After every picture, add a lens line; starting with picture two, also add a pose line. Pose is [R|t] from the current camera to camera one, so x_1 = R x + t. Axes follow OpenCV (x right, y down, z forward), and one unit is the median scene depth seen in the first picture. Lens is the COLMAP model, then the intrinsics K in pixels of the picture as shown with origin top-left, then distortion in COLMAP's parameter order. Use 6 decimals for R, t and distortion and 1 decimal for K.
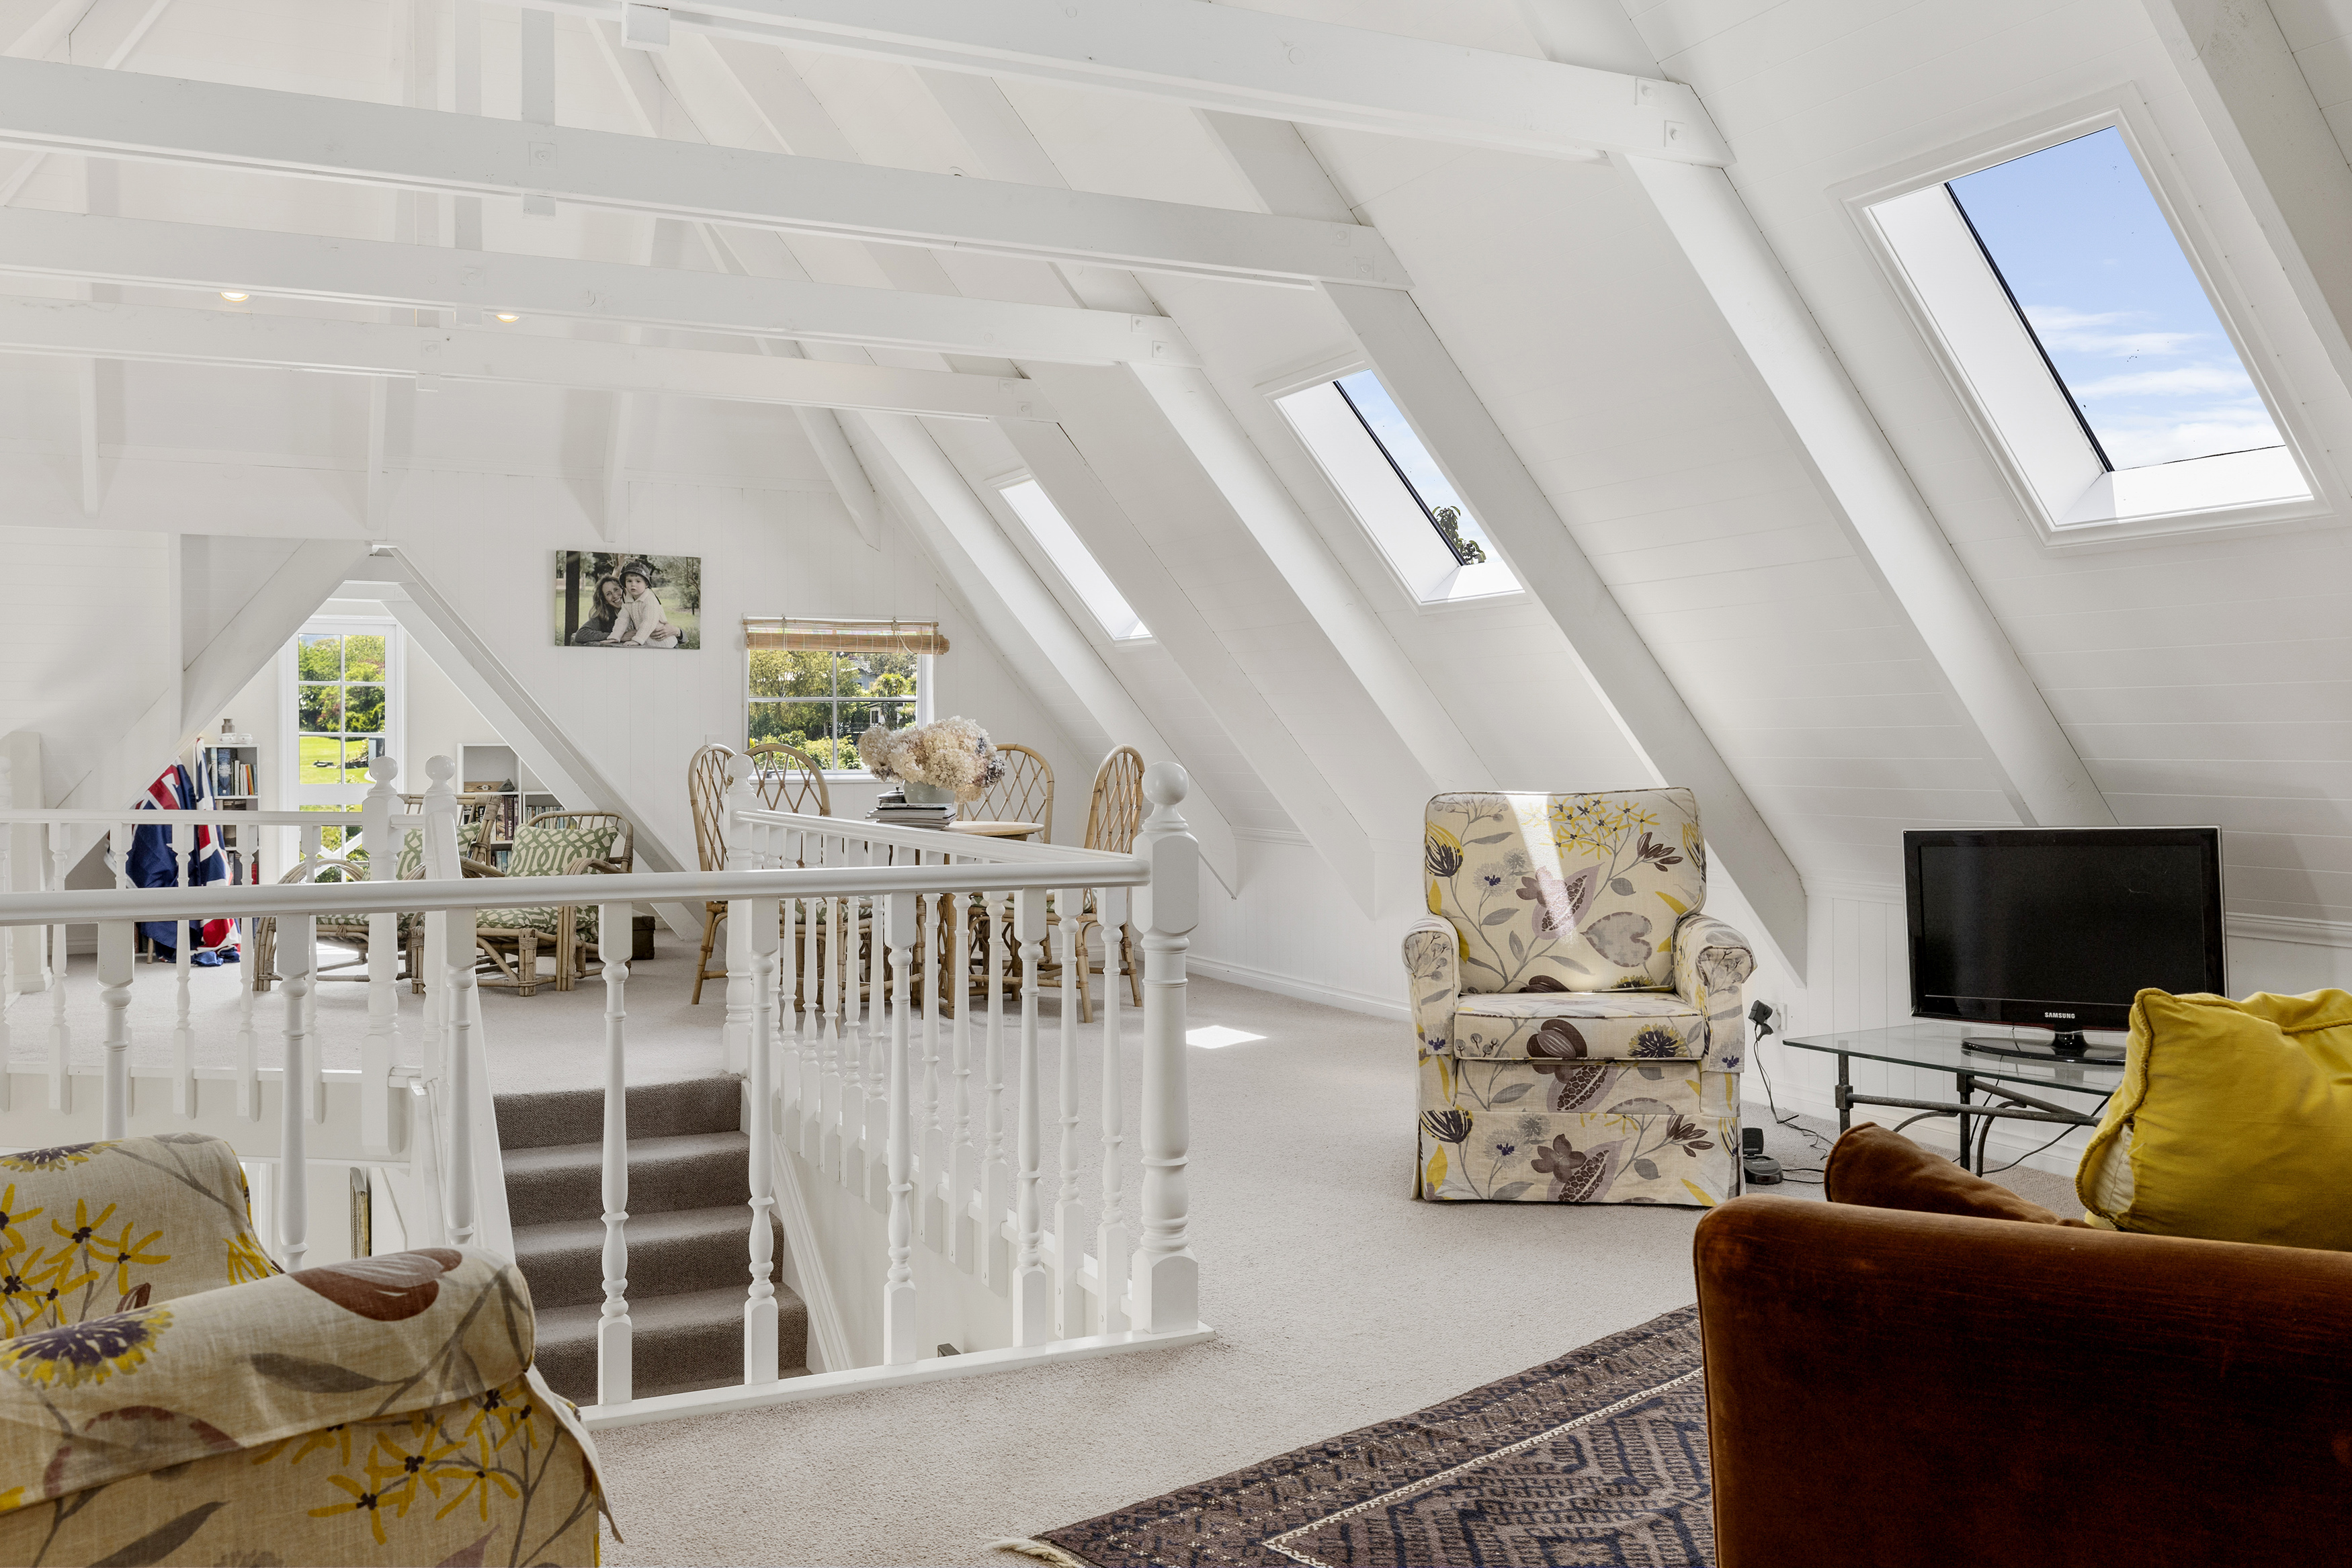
lens RADIAL K [[1961.5, 0, 1166.2], [0, 1961.5, 790.1], [0, 0, 1]] dist [-0.006380, 0.008879]
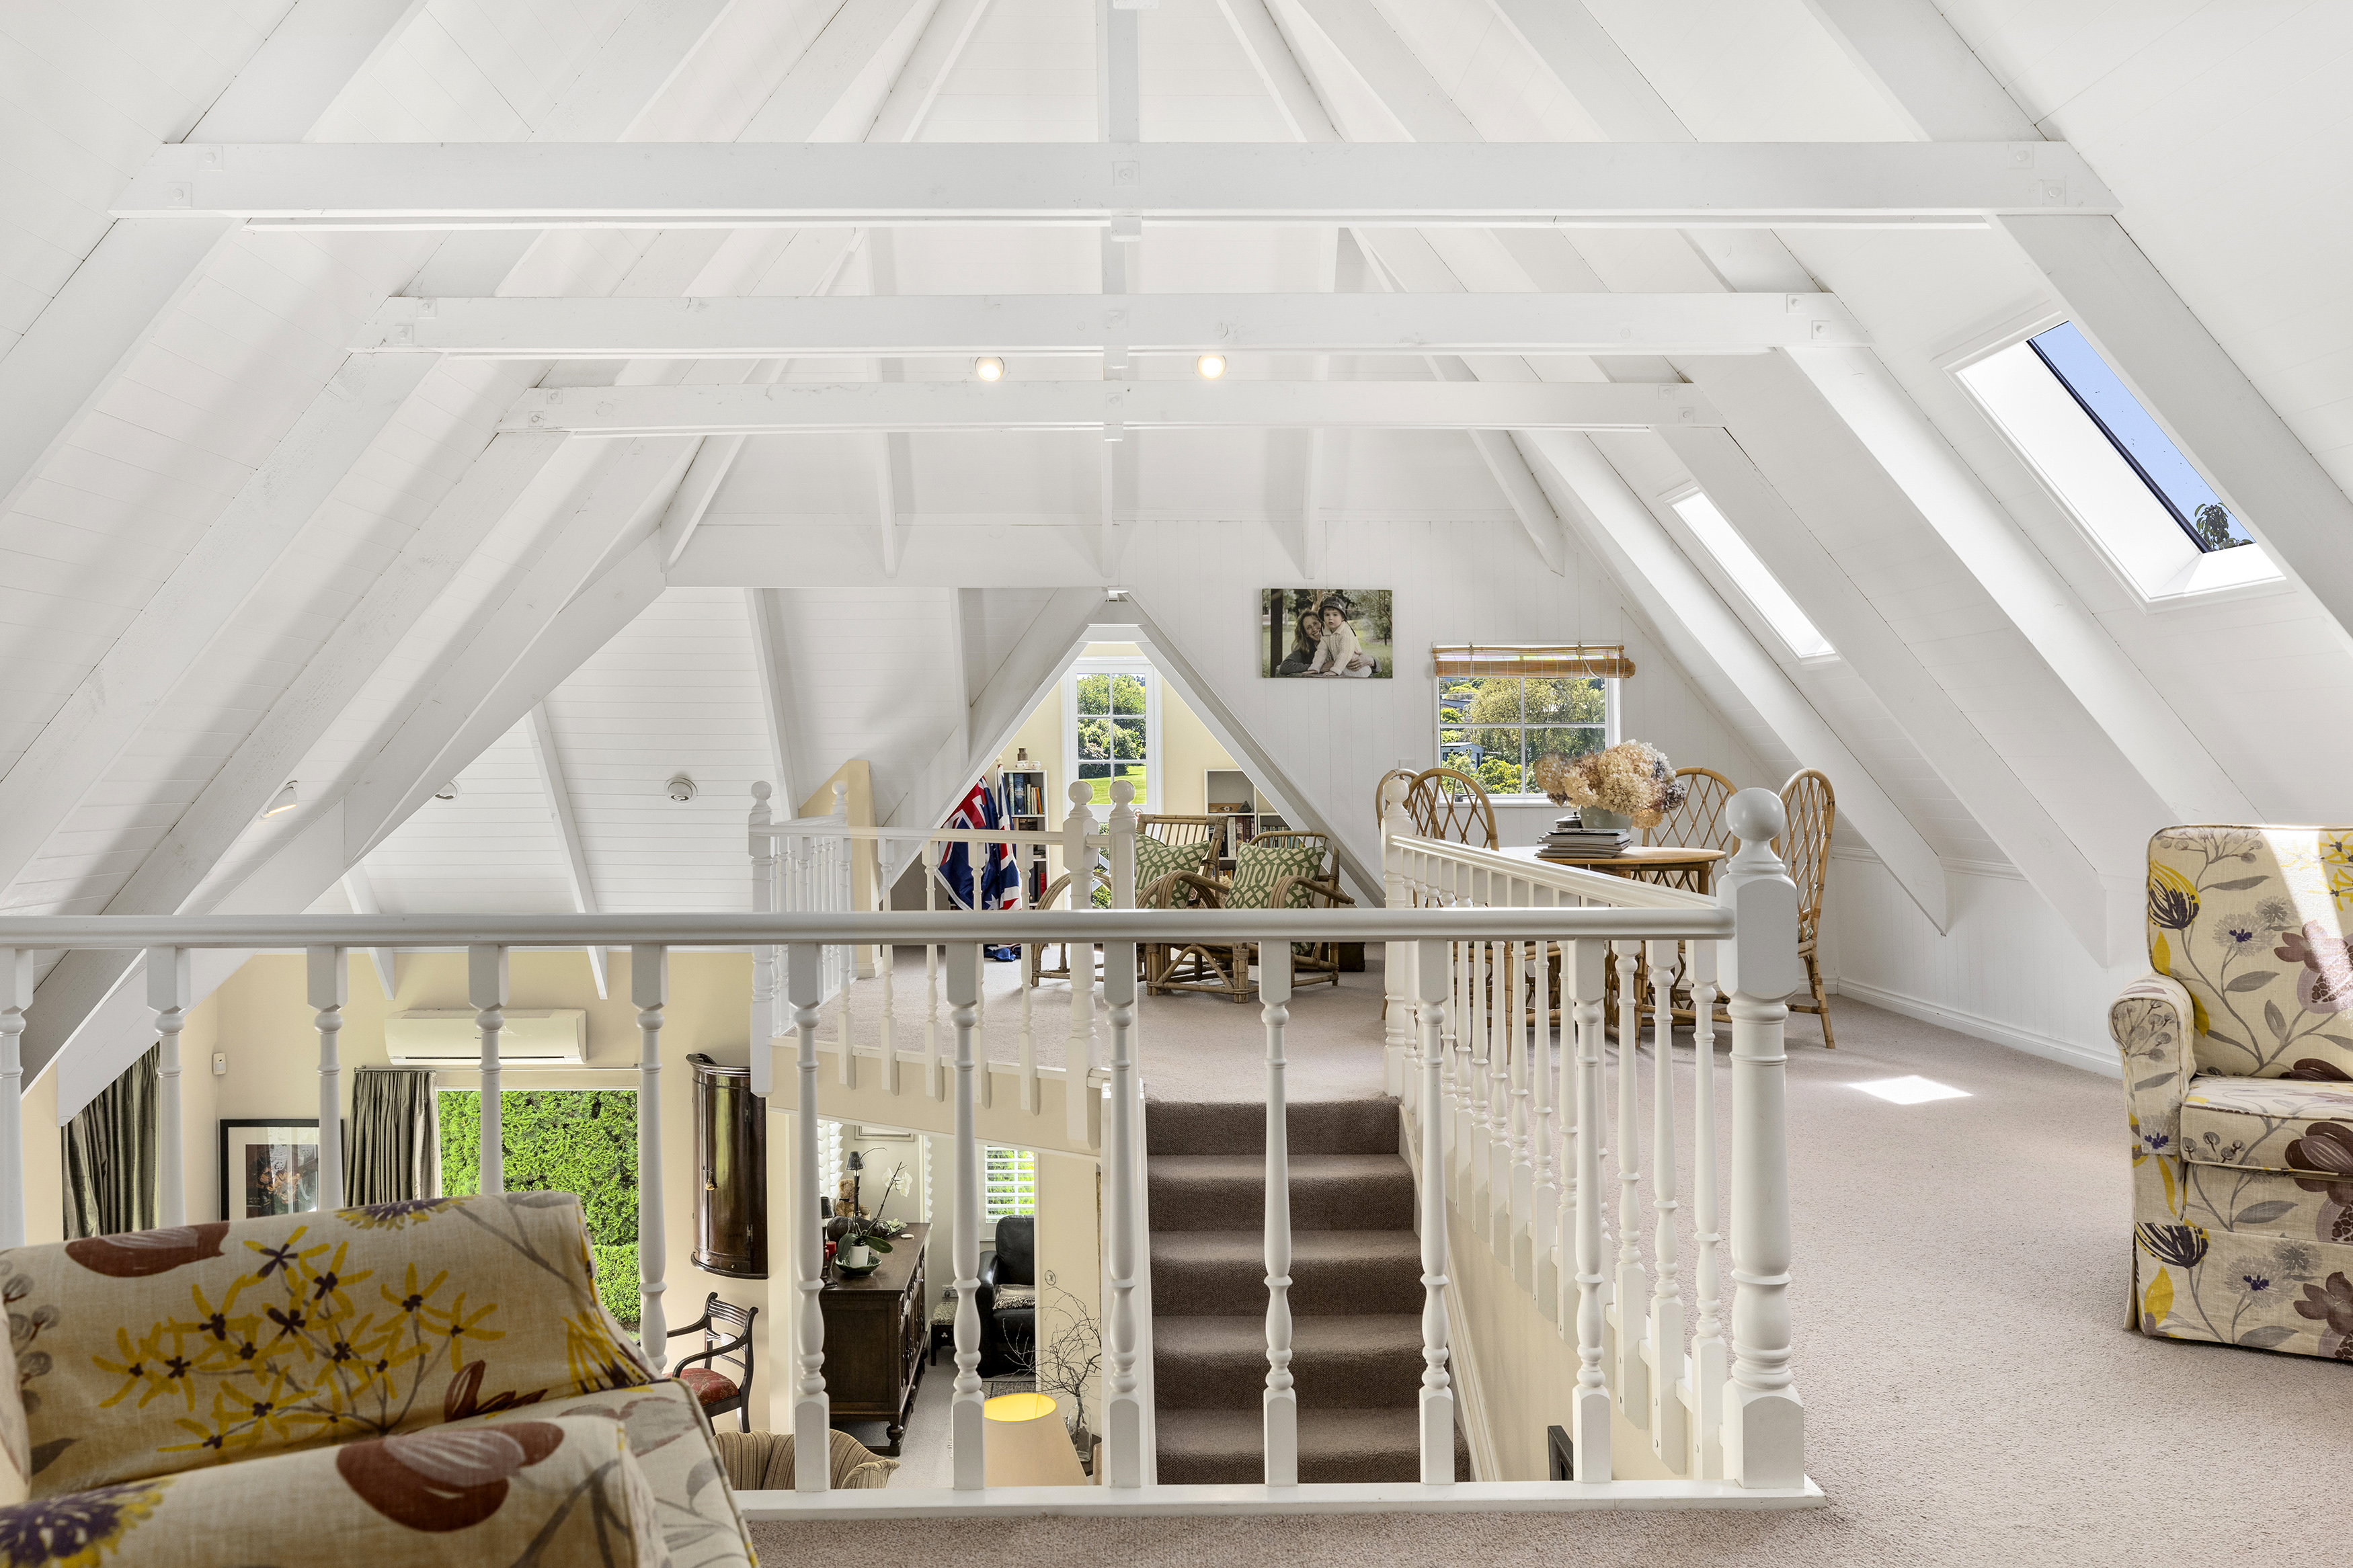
lens RADIAL K [[1861.4, 0, 1138.9], [0, 1861.4, 764.3], [0, 0, 1]] dist [0.000796, -0.001103]
pose [[0.926562, -0.003289, -0.376127, 0.028060], [-0.006483, 0.999674, -0.024711, -0.001842], [0.376086, 0.025334, 0.926238, 0.096856]]
